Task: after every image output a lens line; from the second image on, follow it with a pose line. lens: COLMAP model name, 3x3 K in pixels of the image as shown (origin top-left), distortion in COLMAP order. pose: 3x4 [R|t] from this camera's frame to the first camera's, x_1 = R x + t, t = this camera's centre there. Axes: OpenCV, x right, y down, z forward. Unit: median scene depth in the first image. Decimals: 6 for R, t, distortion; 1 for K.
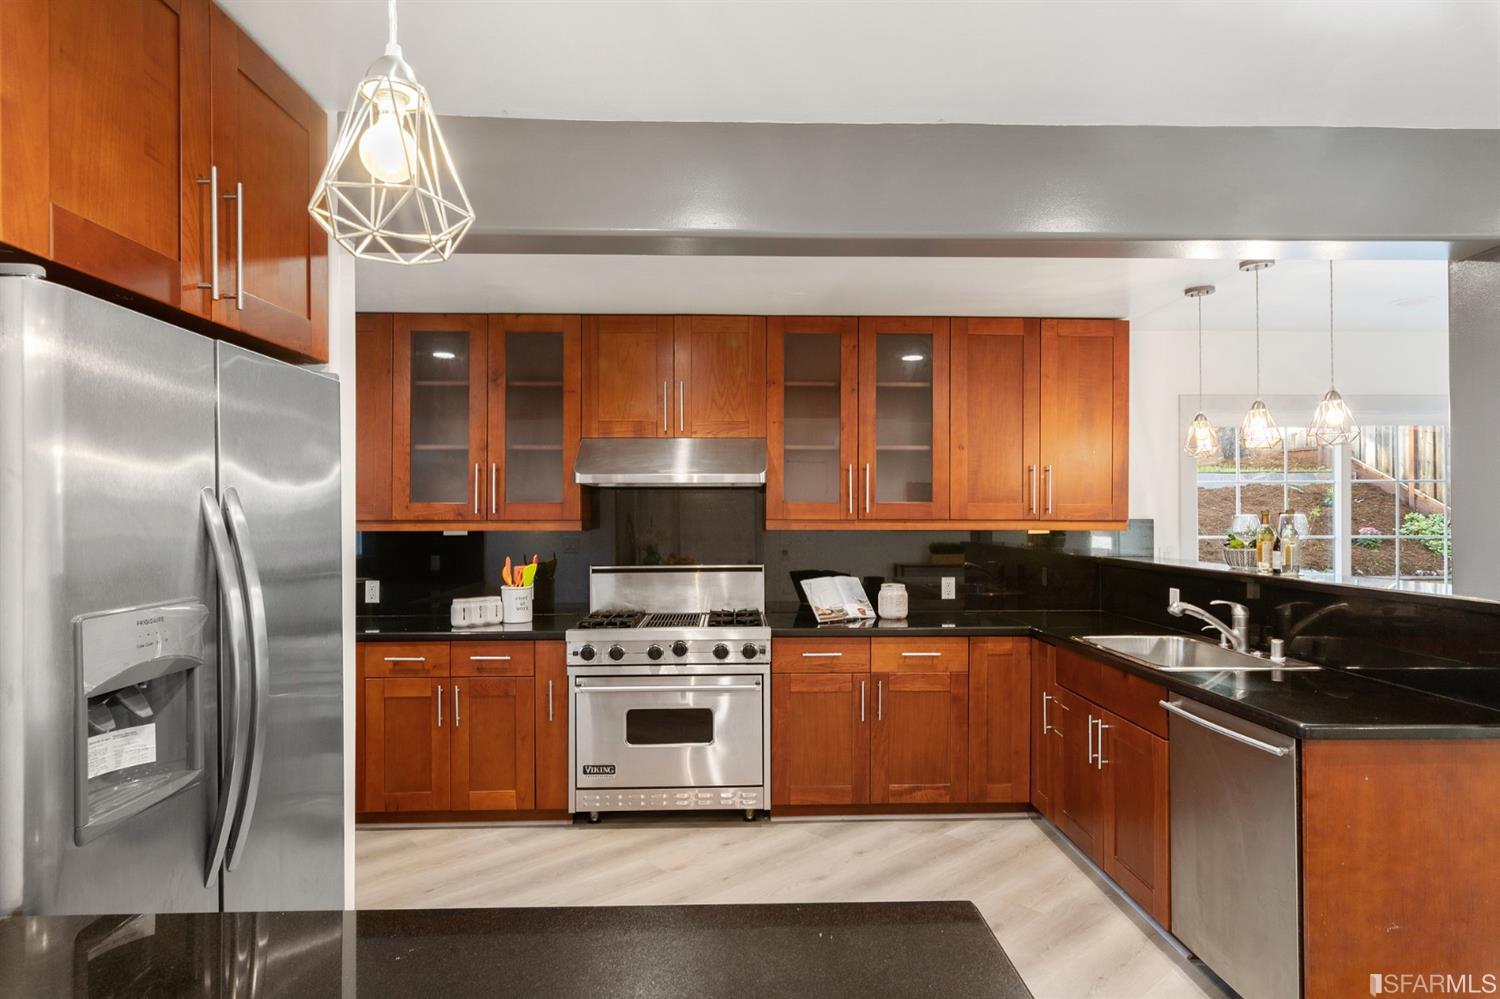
lens RADIAL K [[770.4, 0, 759.0], [0, 770.4, 504.2], [0, 0, 1]] dist [0.001333, 0.000243]
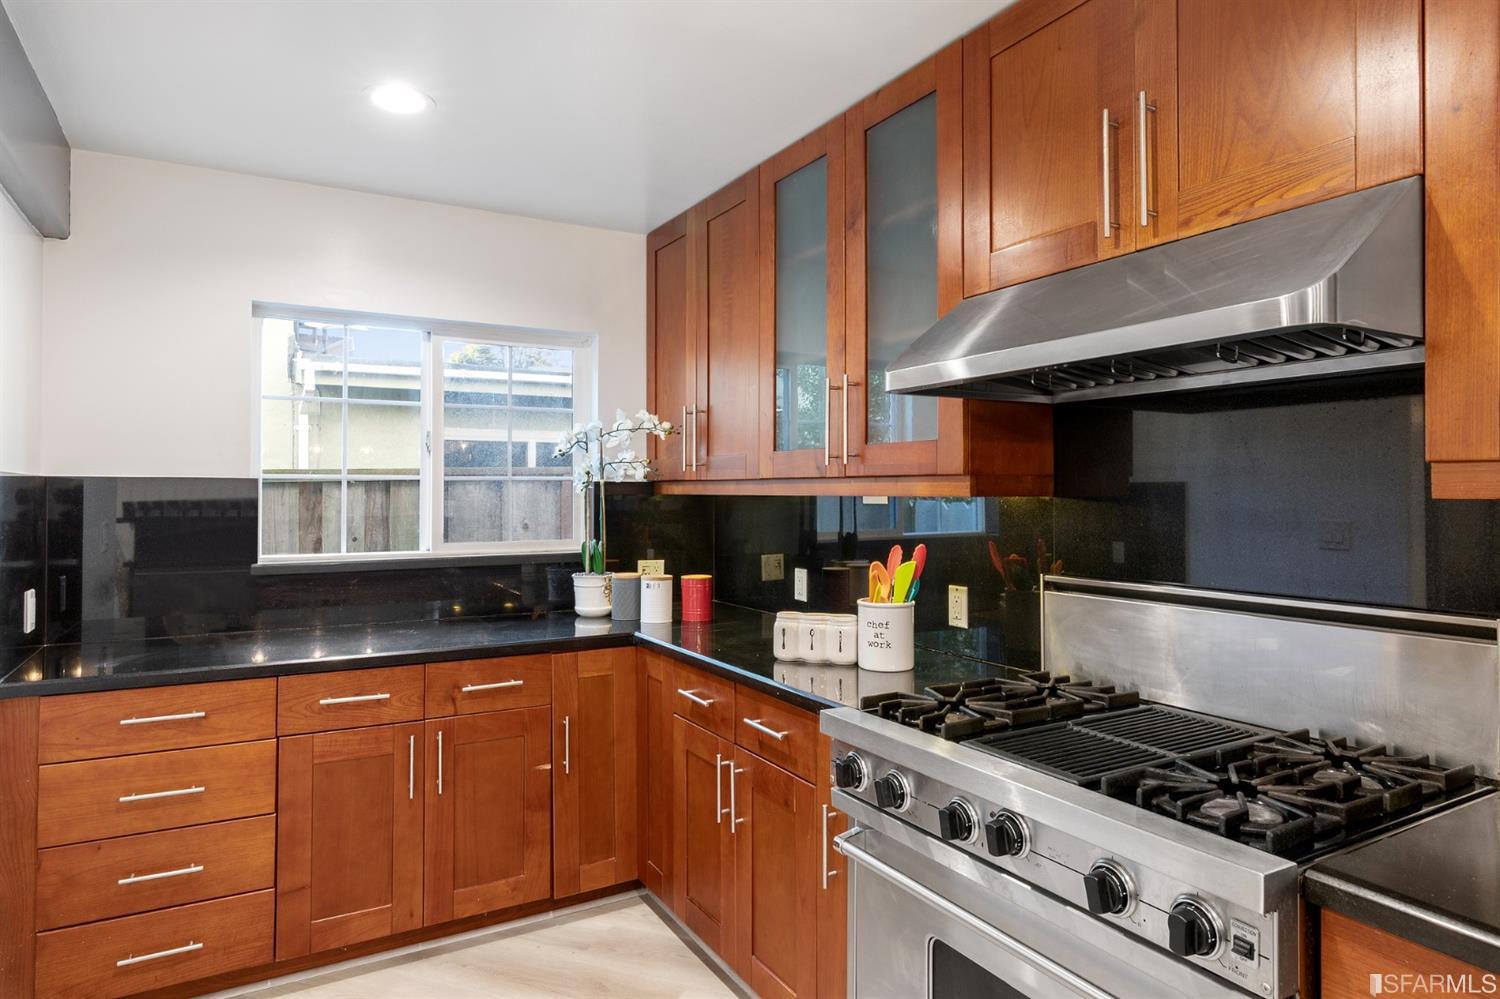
lens RADIAL K [[873.3, 0, 748.1], [0, 873.3, 481.6], [0, 0, 1]] dist [0.002126, 0.000391]
pose [[0.474028, -0.007270, -0.880480, 0.176786], [0.023707, 0.999709, 0.004509, 0.019105], [0.880191, -0.023011, 0.474062, 0.637701]]
